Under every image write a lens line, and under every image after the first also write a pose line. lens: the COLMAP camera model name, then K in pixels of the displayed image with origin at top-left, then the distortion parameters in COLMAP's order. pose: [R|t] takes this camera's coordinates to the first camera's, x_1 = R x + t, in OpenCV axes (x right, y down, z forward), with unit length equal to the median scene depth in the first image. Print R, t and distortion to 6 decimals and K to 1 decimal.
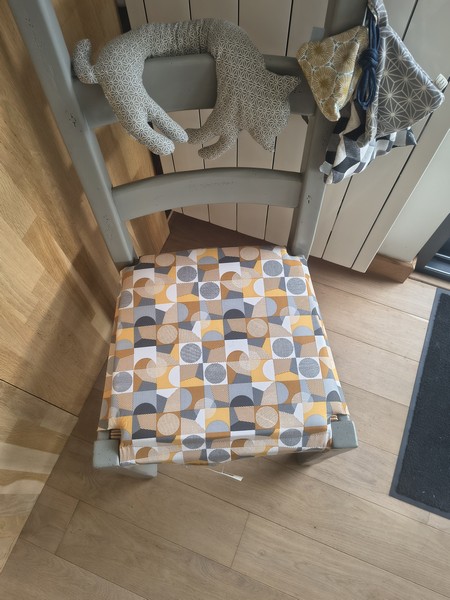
lens RADIAL K [[470.7, 0, 225.0], [0, 470.7, 300.0], [0, 0, 1]] dist [0.036219, -0.003194]
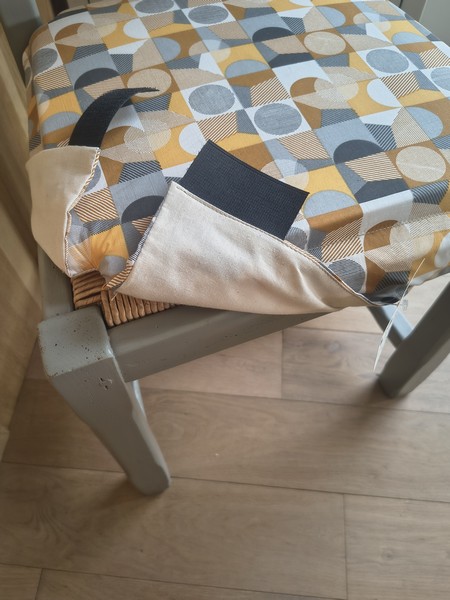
lens RADIAL K [[476.1, 0, 220.2], [0, 476.1, 306.9], [0, 0, 1]] dist [0.009499, -0.003357]
pose [[0.958487, -0.236336, 0.159522, -0.136023], [0.256400, 0.959145, -0.119580, 0.266333], [-0.124744, 0.155517, 0.979925, 0.422261]]
